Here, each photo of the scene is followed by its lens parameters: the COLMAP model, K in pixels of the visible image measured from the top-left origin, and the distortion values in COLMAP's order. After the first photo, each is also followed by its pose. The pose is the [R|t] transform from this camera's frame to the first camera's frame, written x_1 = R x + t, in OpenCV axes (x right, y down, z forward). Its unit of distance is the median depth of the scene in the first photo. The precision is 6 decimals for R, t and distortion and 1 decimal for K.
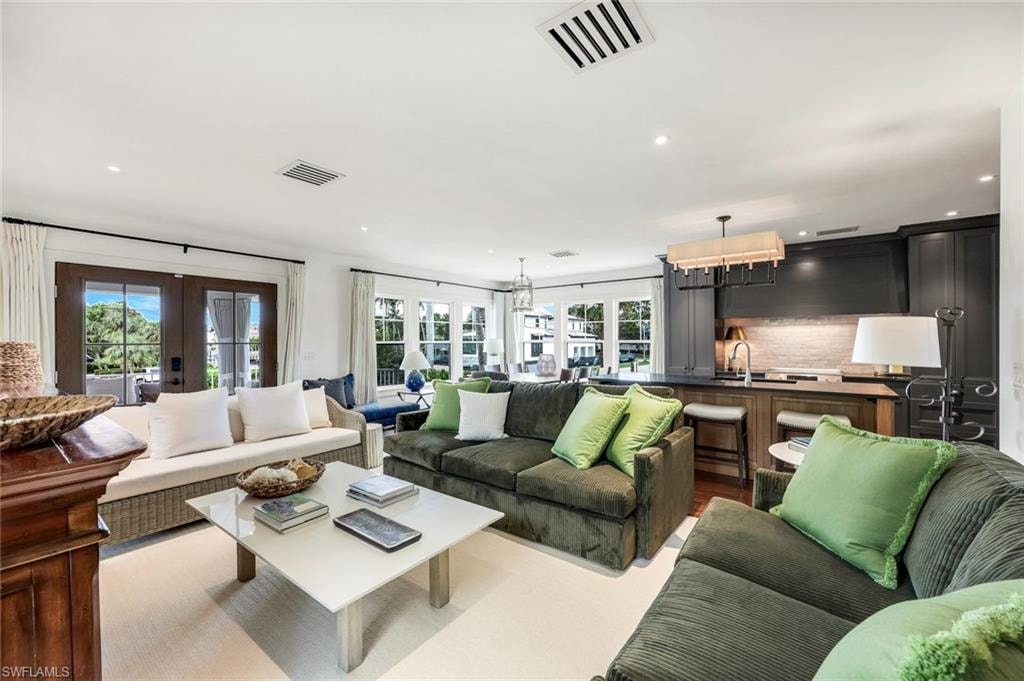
lens RADIAL K [[425.4, 0, 512.0], [0, 425.4, 340.5], [0, 0, 1]] dist [-0.000720, -0.000157]
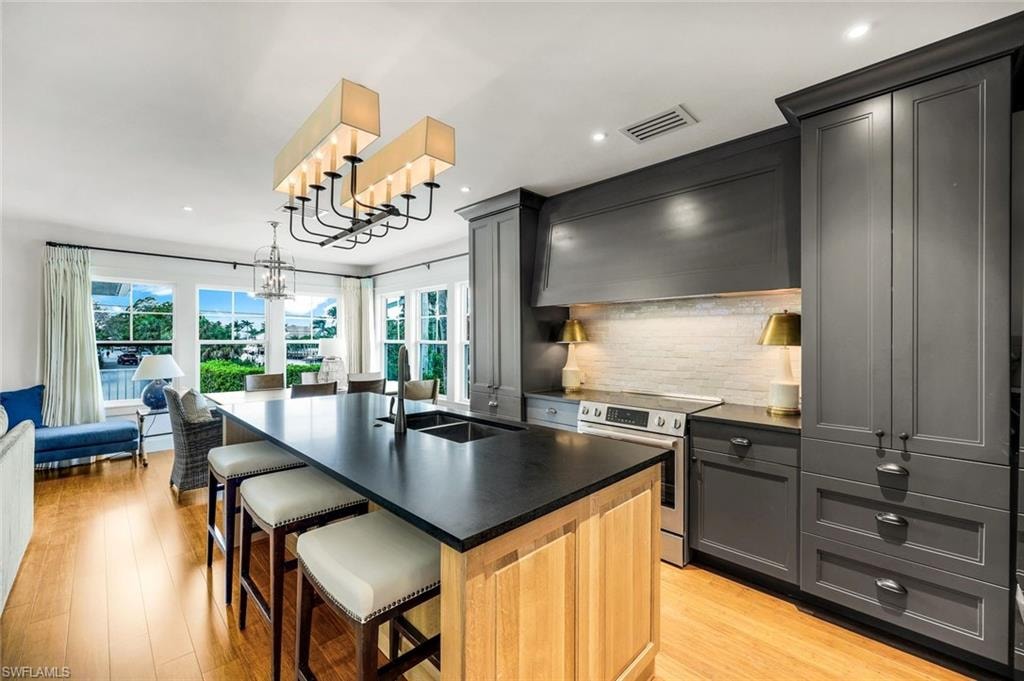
lens RADIAL K [[425.4, 0, 512.0], [0, 425.4, 340.5], [0, 0, 1]] dist [-0.000720, -0.000157]
pose [[0.991010, 0.006582, -0.133629, 0.377222], [-0.006319, 0.999977, 0.002388, -0.003280], [0.133642, -0.001522, 0.991029, 0.273630]]
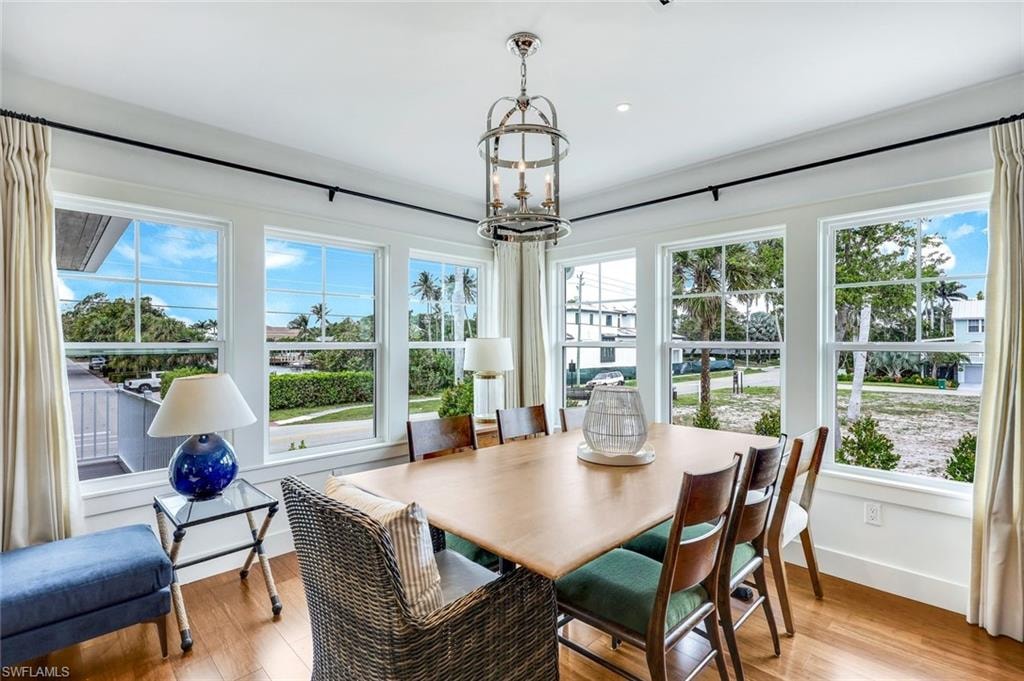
lens RADIAL K [[487.4, 0, 512.0], [0, 487.4, 340.5], [0, 0, 1]] dist [0.004874, 0.001234]
pose [[0.990531, 0.003152, -0.137252, 0.044469], [-0.003596, 0.999989, -0.002989, 0.000097], [0.137241, 0.003455, 0.990532, 0.518516]]
